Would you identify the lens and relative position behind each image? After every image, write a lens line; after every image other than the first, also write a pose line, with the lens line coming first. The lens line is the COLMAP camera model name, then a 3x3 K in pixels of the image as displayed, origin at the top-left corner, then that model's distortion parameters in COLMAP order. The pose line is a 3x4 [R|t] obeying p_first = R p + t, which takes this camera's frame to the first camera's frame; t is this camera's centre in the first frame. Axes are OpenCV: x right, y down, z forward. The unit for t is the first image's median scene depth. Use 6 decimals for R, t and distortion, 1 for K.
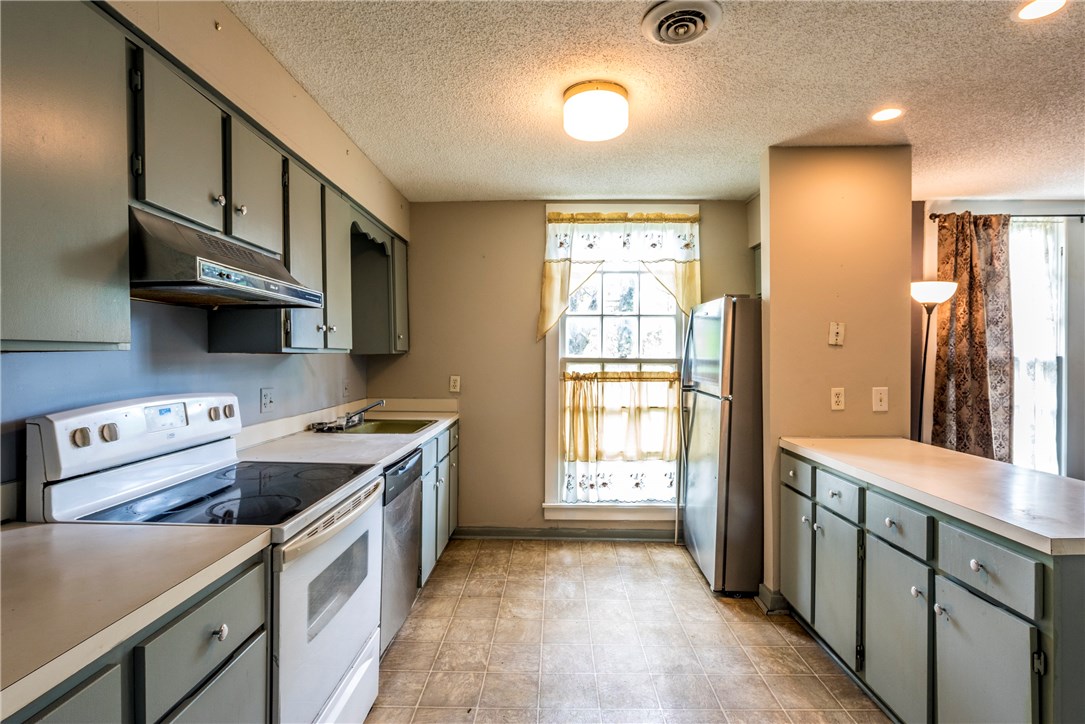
lens RADIAL K [[531.1, 0, 542.5], [0, 531.1, 362.0], [0, 0, 1]] dist [0.000109, 0.000149]
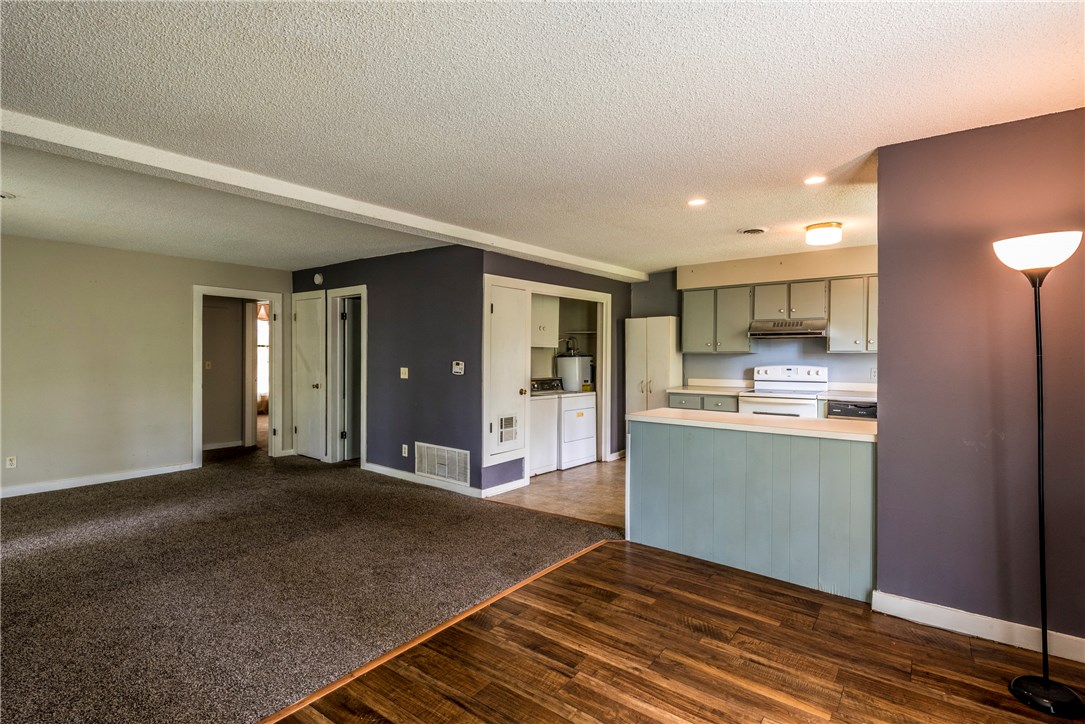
lens RADIAL K [[528.3, 0, 559.6], [0, 528.3, 360.6], [0, 0, 1]] dist [0.012538, -0.001272]
pose [[-0.580557, 0.010863, -0.814147, 1.418527], [-0.006832, 0.999811, 0.018212, -0.010272], [0.814191, 0.016135, -0.580373, 0.830466]]
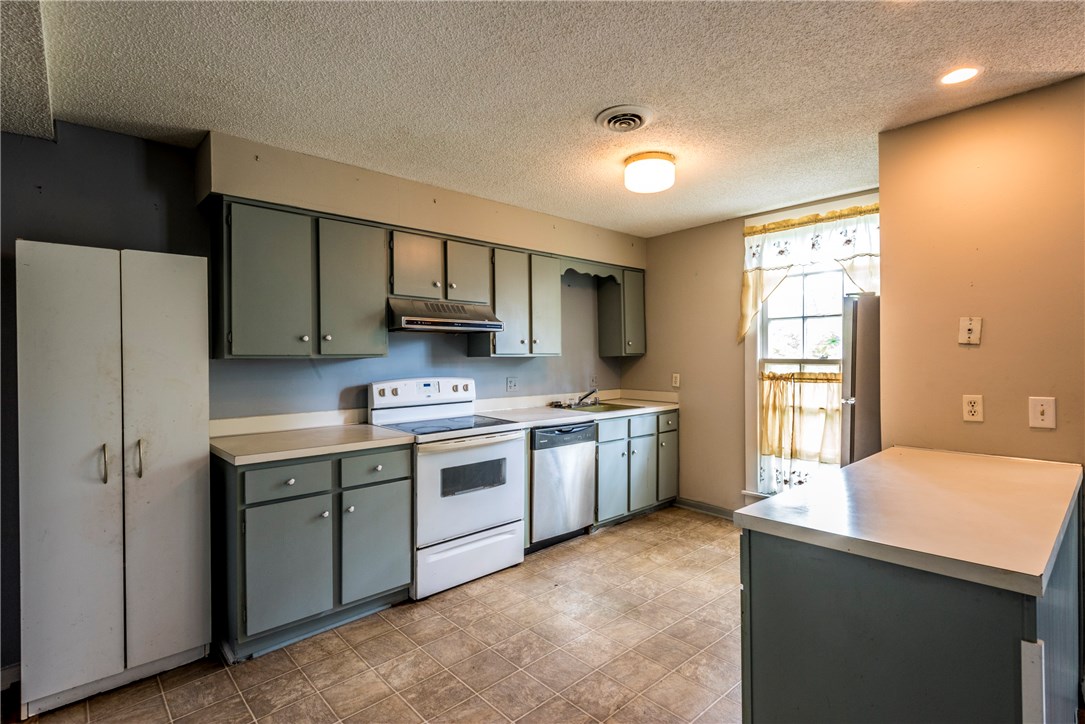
lens RADIAL K [[520.3, 0, 556.5], [0, 520.3, 362.5], [0, 0, 1]] dist [0.003576, 0.000120]
pose [[0.694269, 0.004118, -0.719704, 0.527000], [-0.002790, 0.999992, 0.003031, -0.002539], [0.719710, -0.000096, 0.694274, -0.034911]]
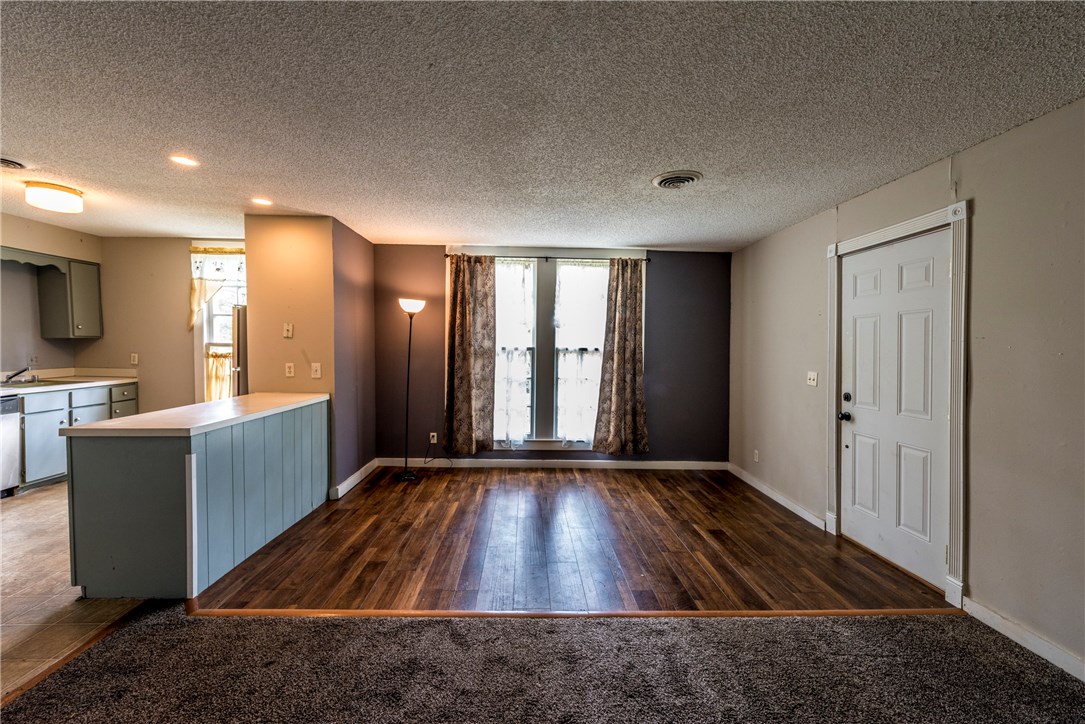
lens RADIAL K [[428.5, 0, 542.5], [0, 428.5, 362.0], [0, 0, 1]] dist [0.001400, -0.000086]
pose [[0.999015, 0.015362, 0.041618, 0.977703], [-0.016707, 0.999343, 0.032148, -0.008549], [-0.041097, -0.032811, 0.998616, -0.275423]]
